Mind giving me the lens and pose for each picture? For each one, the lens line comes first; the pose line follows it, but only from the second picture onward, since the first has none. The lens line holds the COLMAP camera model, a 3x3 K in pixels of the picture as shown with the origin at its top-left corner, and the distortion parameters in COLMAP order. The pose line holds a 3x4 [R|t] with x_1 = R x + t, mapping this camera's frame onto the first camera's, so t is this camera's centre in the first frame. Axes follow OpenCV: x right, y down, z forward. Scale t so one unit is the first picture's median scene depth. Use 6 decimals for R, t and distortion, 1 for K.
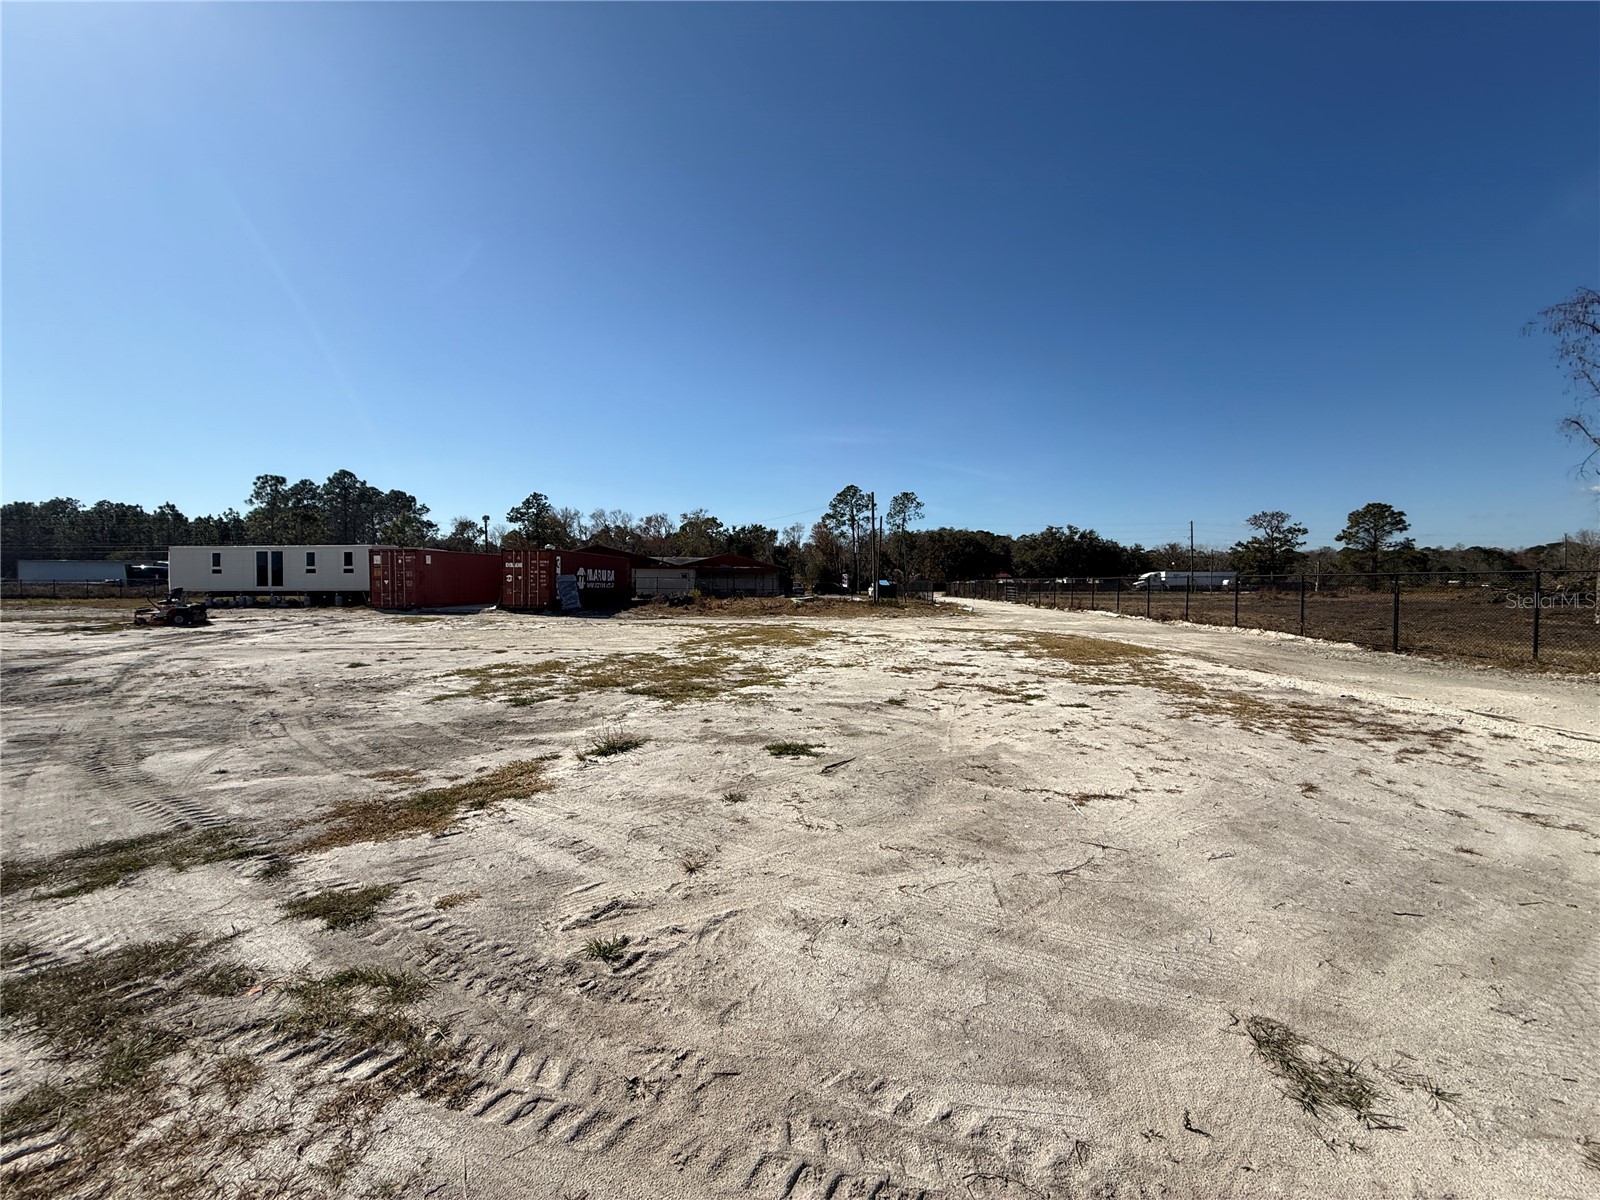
lens RADIAL K [[636.9, 0, 800.0], [0, 636.9, 600.0], [0, 0, 1]] dist [0.001633, 0.000231]
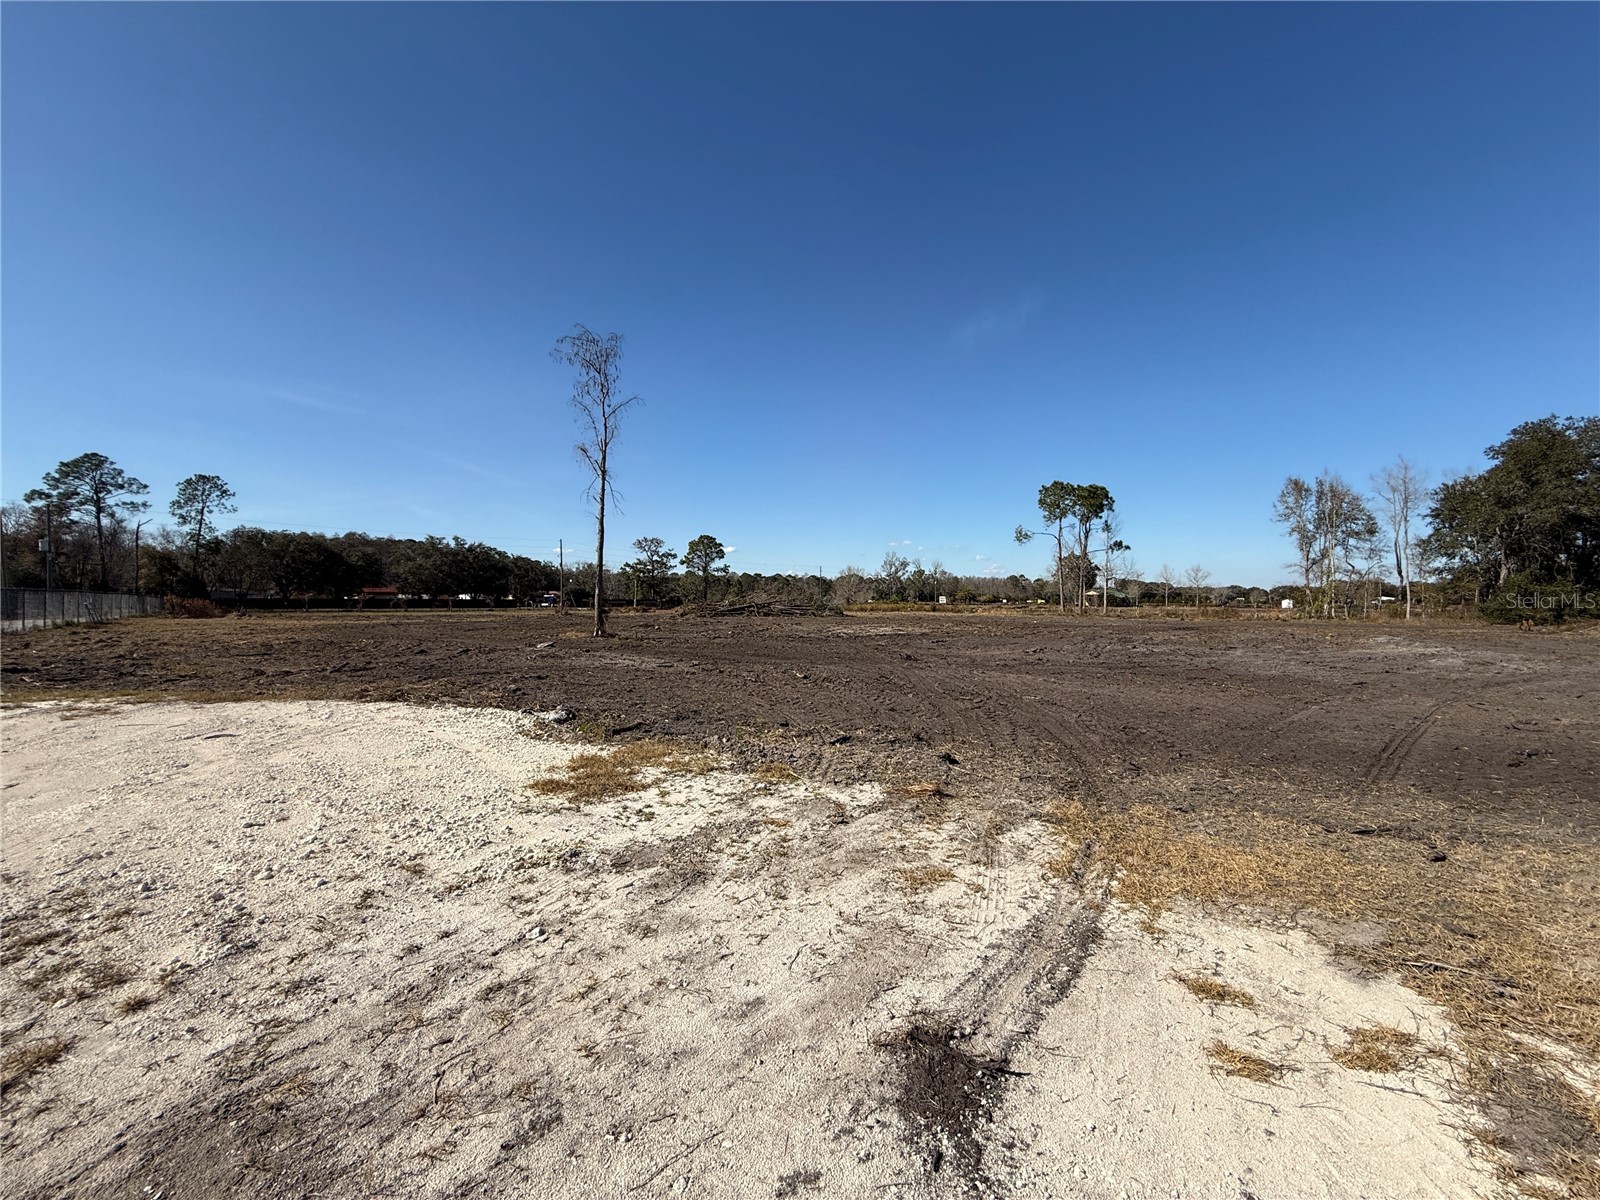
lens RADIAL K [[635.1, 0, 795.1], [0, 635.1, 600.8], [0, 0, 1]] dist [-0.001014, -0.000089]
pose [[0.722225, 0.003118, 0.691652, 0.154029], [0.014293, 0.999709, -0.019431, 0.000763], [-0.691511, 0.023919, 0.721970, 0.000606]]
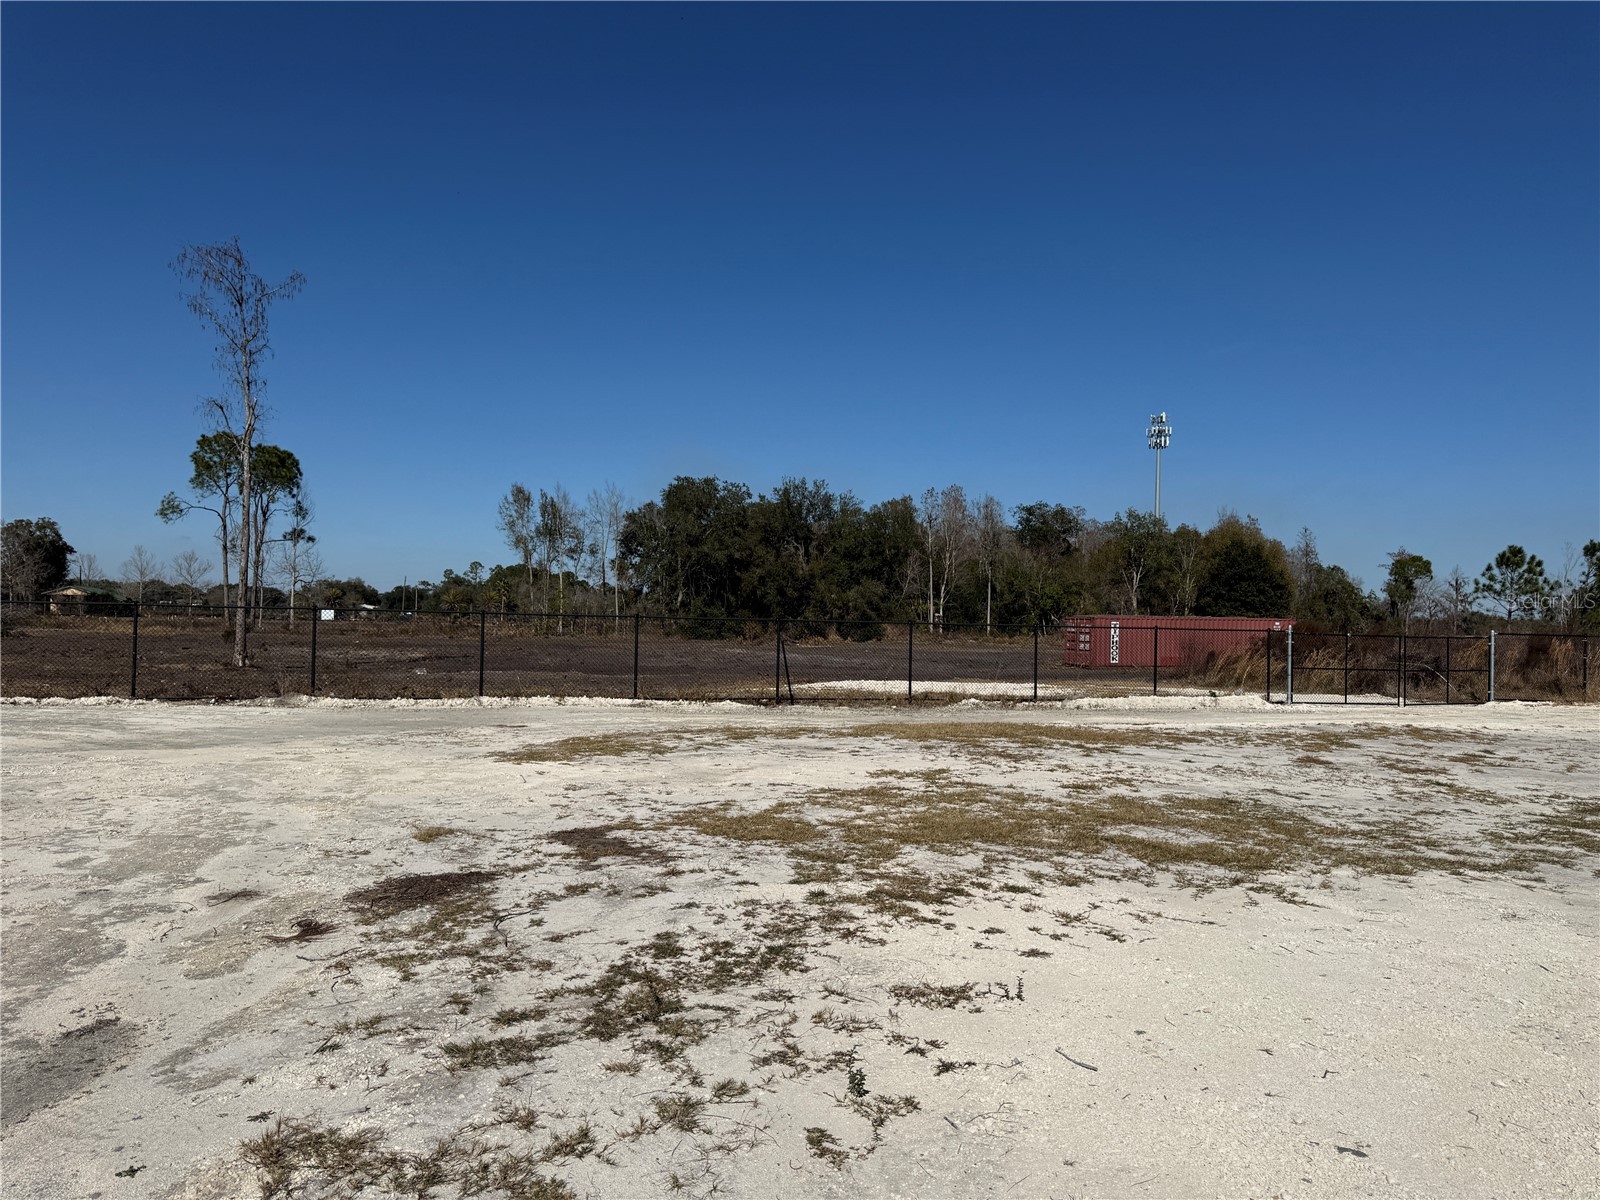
lens RADIAL K [[1114.6, 0, 796.2], [0, 1114.6, 600.4], [0, 0, 1]] dist [0.131680, -0.191624]
pose [[-0.341914, 0.010356, 0.939674, -0.072900], [0.002268, 0.999945, -0.010195, -0.006244], [-0.939729, -0.001355, -0.341919, 0.183357]]
